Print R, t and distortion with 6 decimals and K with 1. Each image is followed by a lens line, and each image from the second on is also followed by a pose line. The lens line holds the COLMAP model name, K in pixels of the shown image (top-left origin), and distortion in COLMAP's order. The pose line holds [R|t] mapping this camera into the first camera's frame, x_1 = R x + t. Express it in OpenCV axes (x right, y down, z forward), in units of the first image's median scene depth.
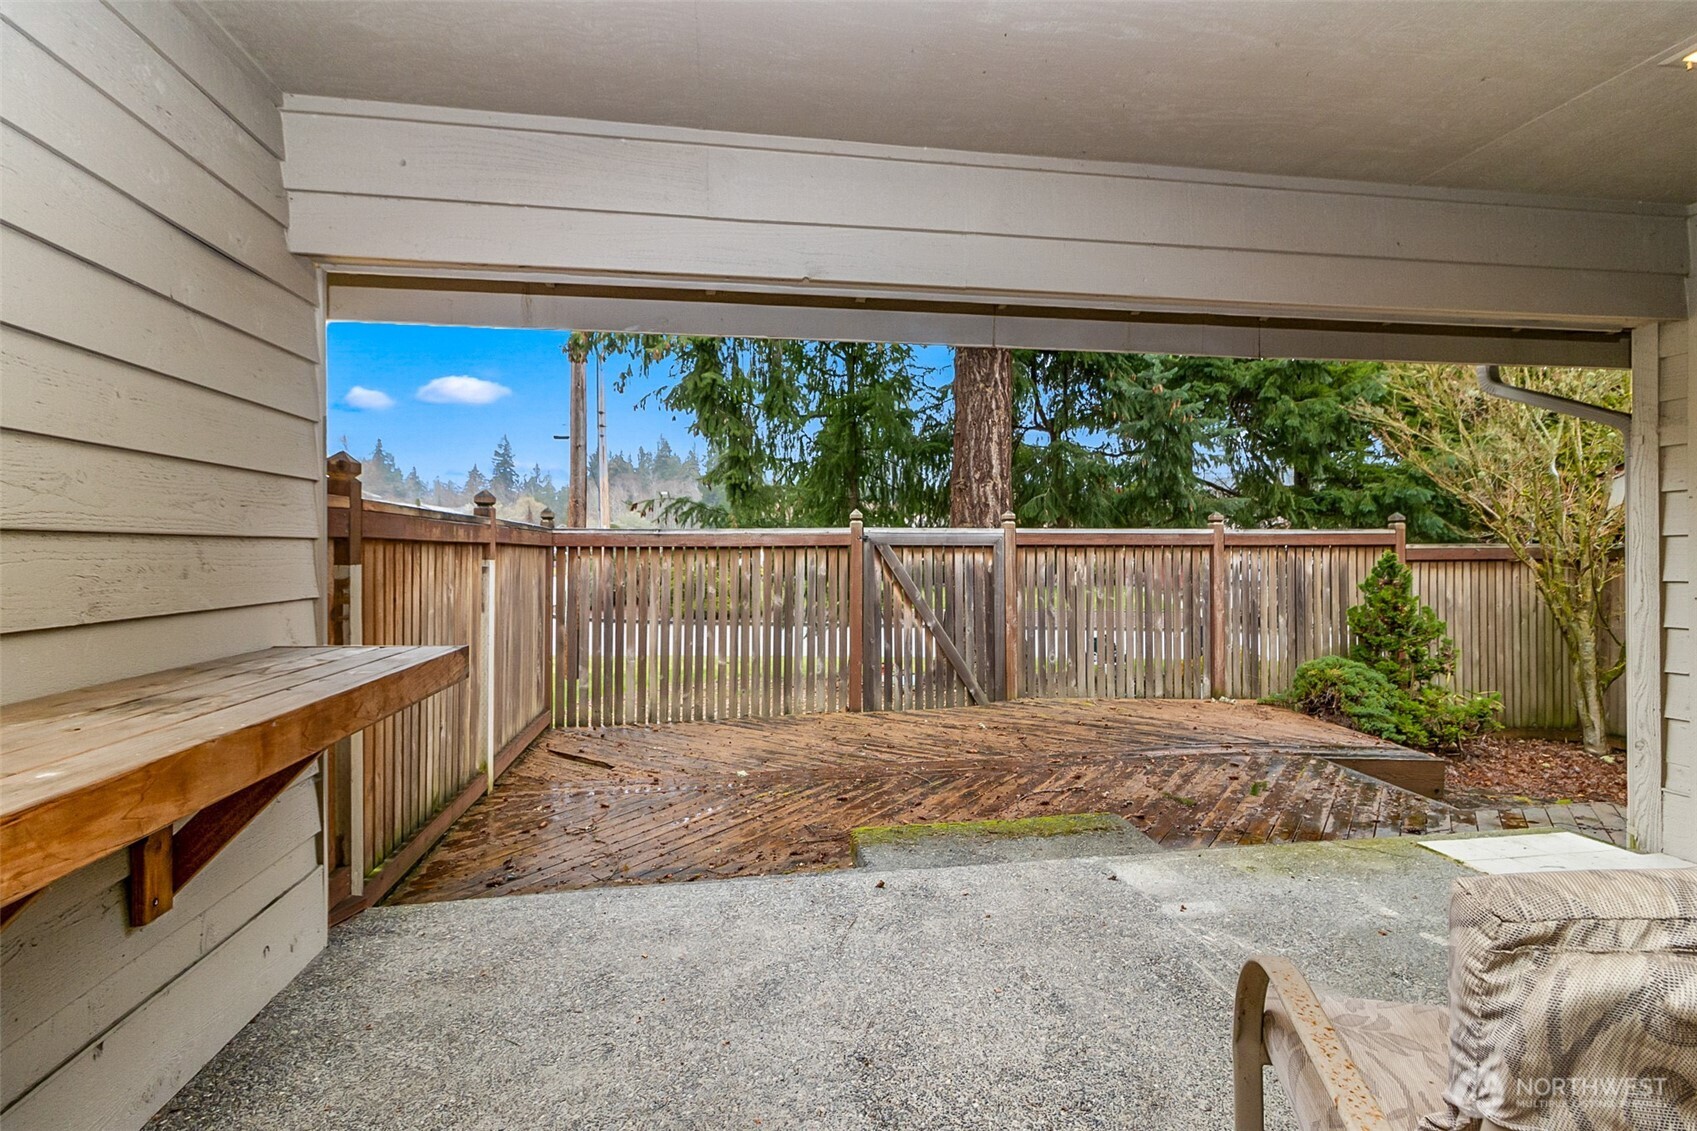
lens RADIAL K [[792.0, 0, 839.9], [0, 792.0, 552.1], [0, 0, 1]] dist [0.002123, 0.000633]
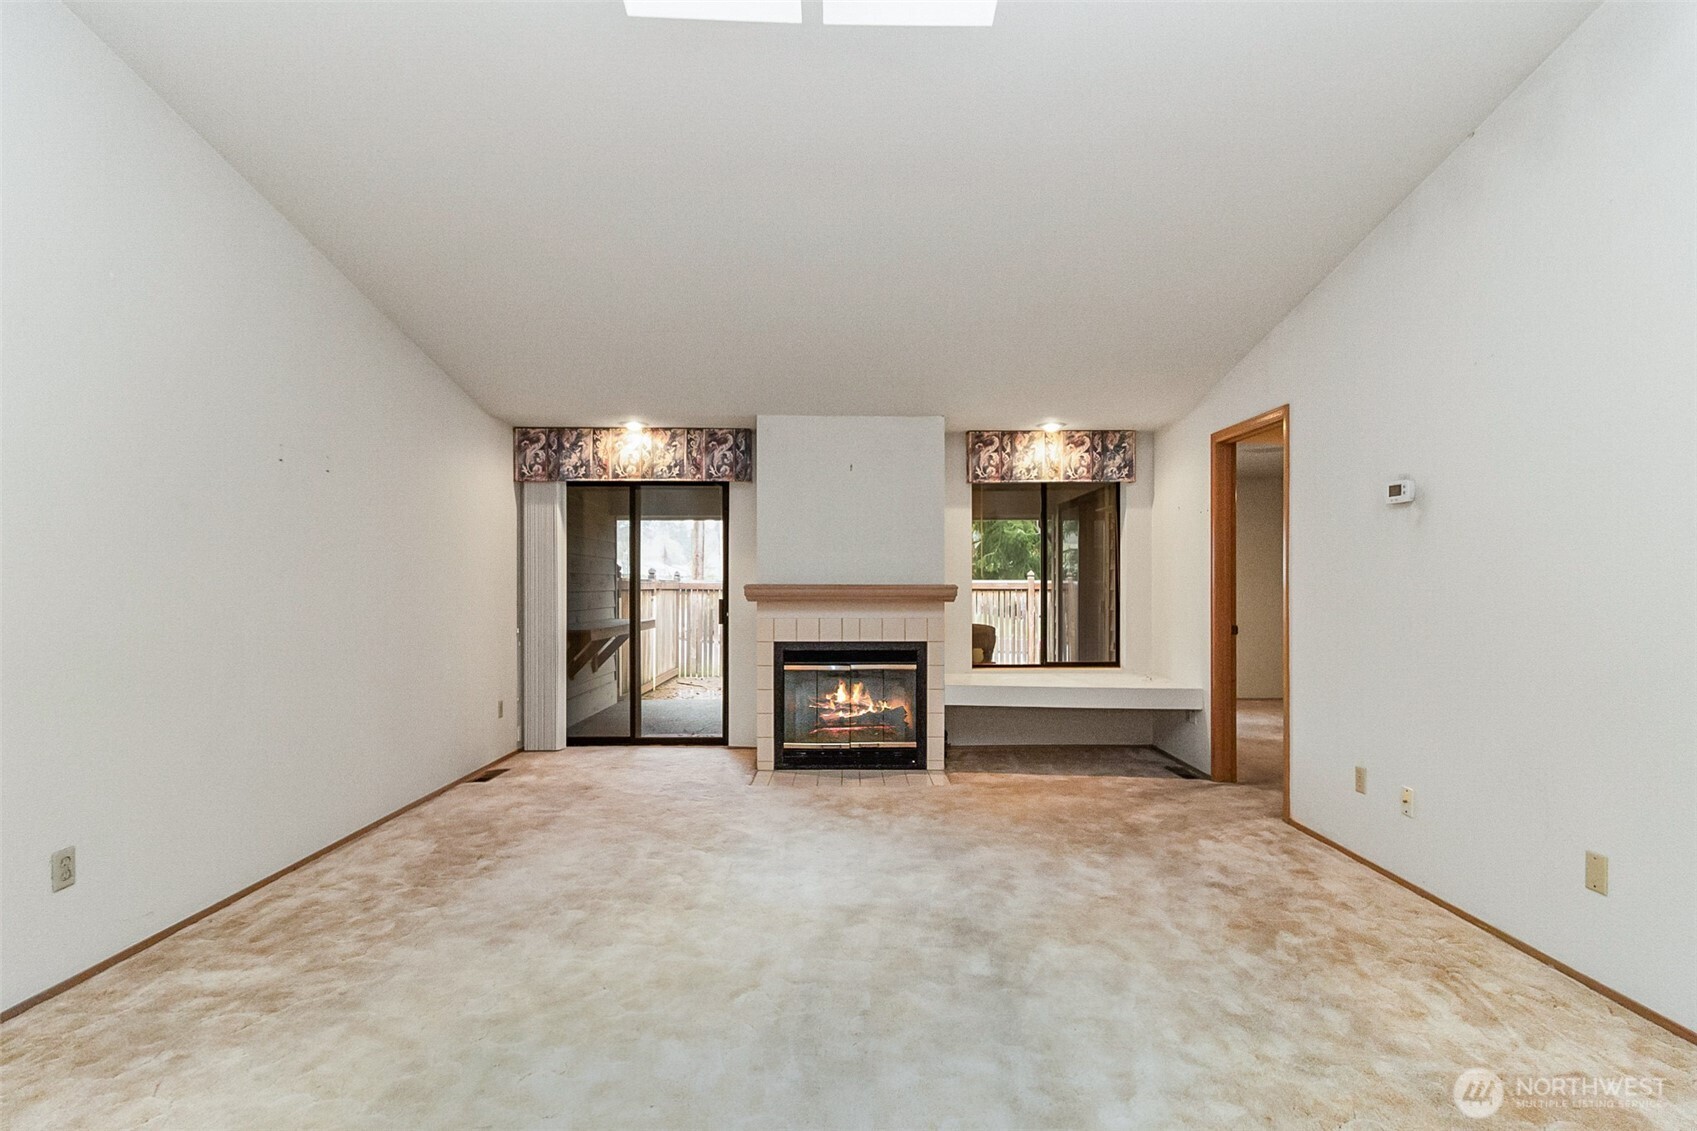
lens RADIAL K [[792.0, 0, 860.2], [0, 792.0, 584.5], [0, 0, 1]] dist [0.002123, 0.000633]
pose [[0.992162, 0.002621, -0.124929, 0.349046], [-0.002913, 0.999993, -0.002156, -0.015211], [0.124922, 0.002503, 0.992163, -0.942317]]
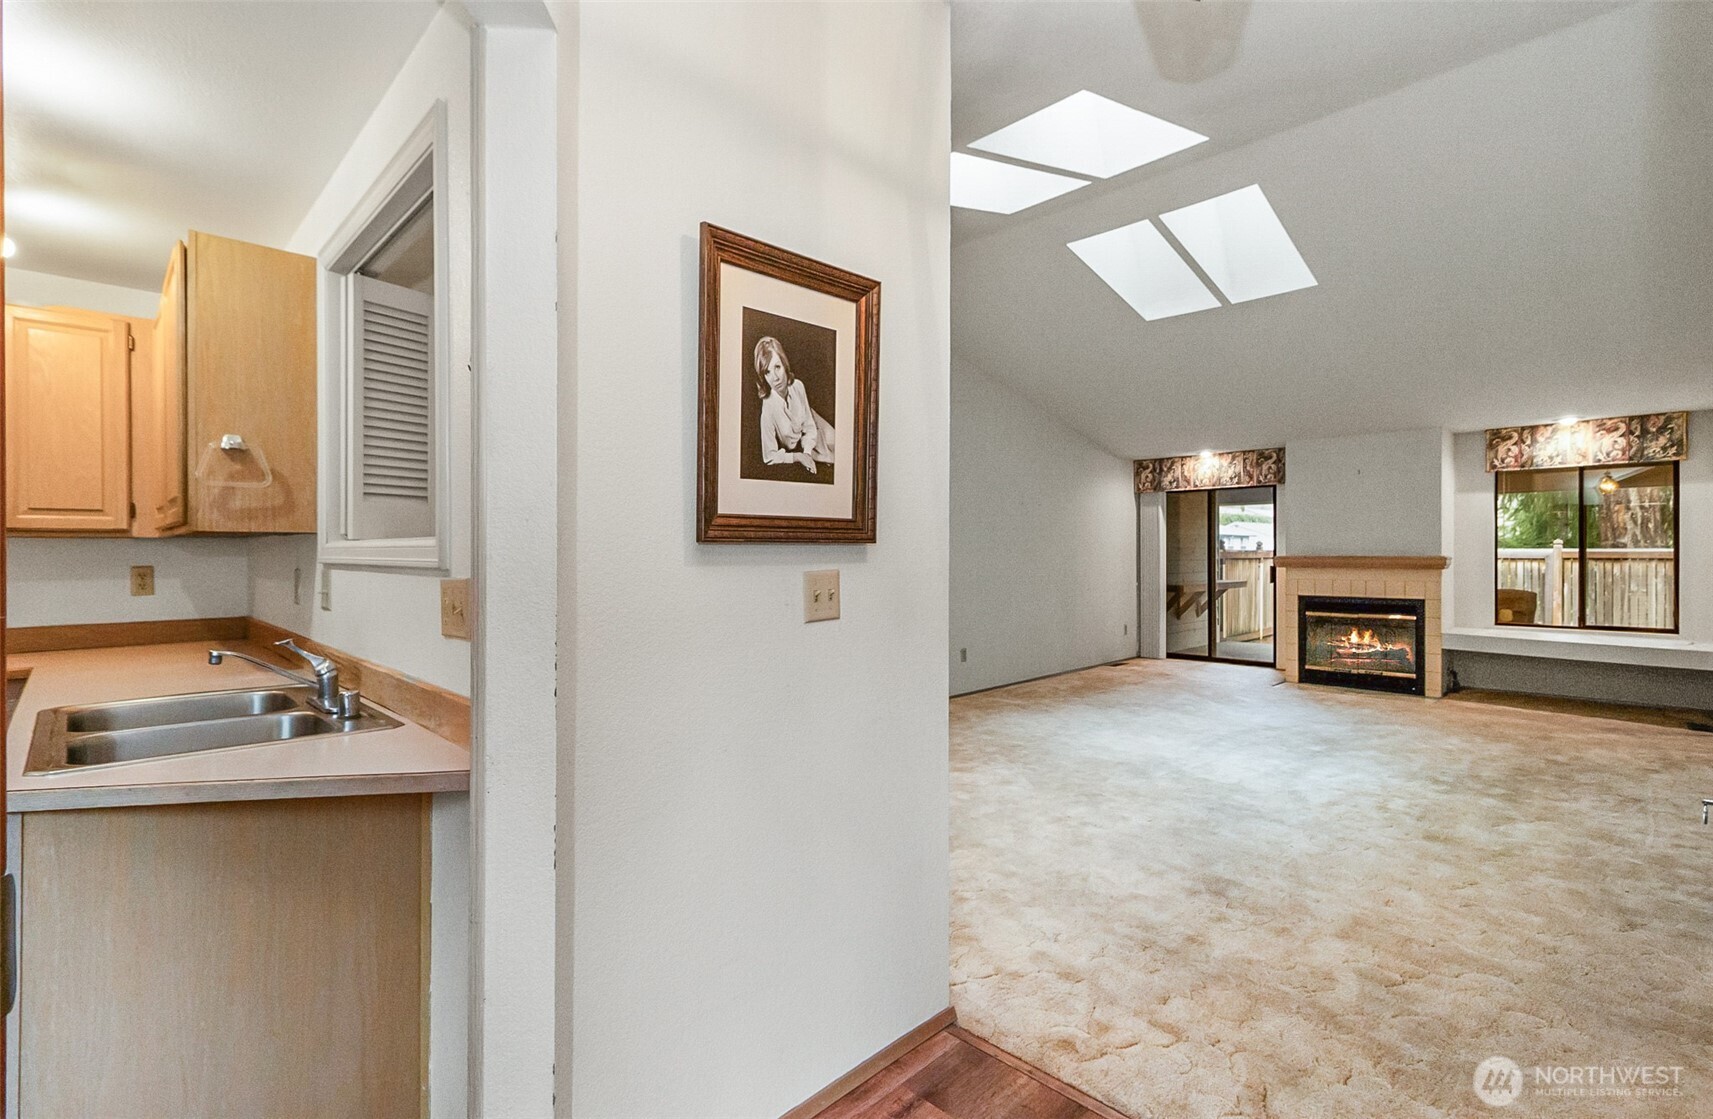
lens RADIAL K [[786.6, 0, 873.1], [0, 786.6, 554.6], [0, 0, 1]] dist [0.003637, -0.000198]
pose [[0.603275, 0.003023, -0.797528, 0.747266], [-0.001045, 0.999995, 0.003000, -0.022247], [0.797533, -0.000976, 0.603275, -1.403825]]
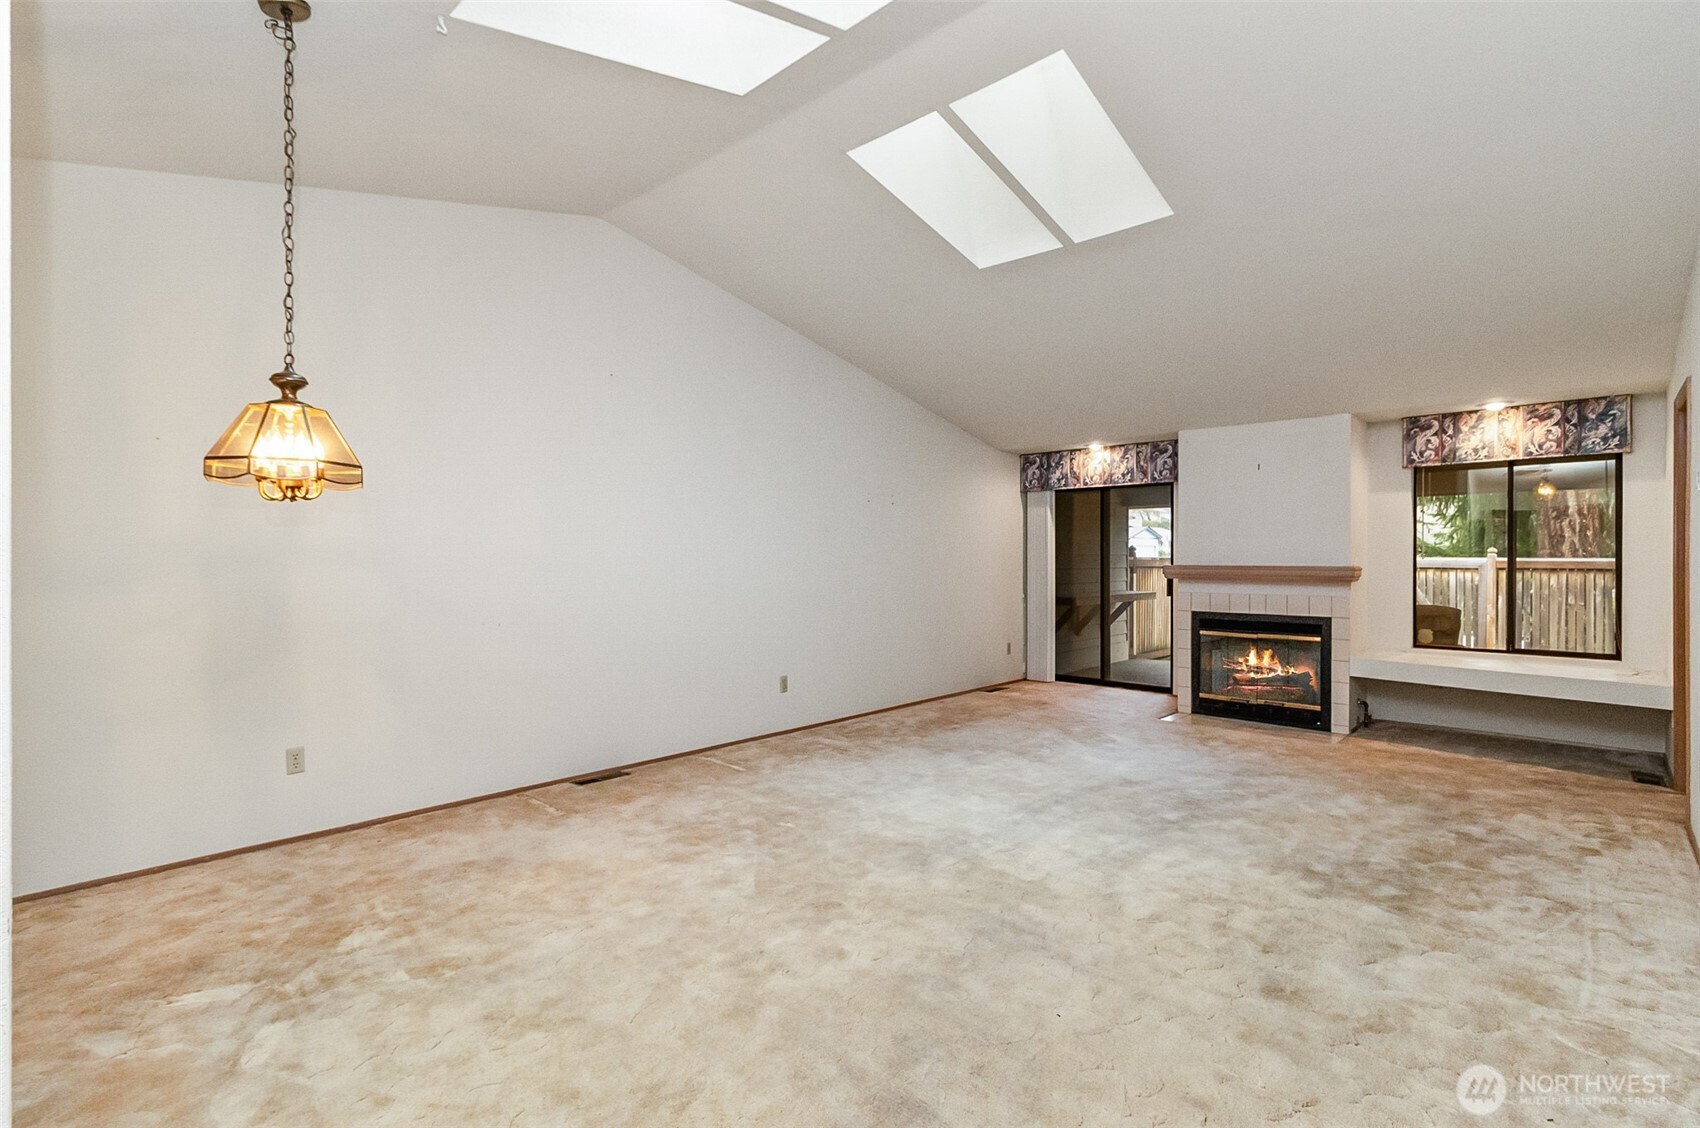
lens RADIAL K [[793.4, 0, 867.2], [0, 793.4, 558.7], [0, 0, 1]] dist [0.002123, 0.000633]
pose [[0.635251, 0.004433, -0.772293, 0.707111], [-0.005609, 0.999984, 0.001126, -0.024600], [0.772285, 0.003616, 0.635266, -1.127911]]
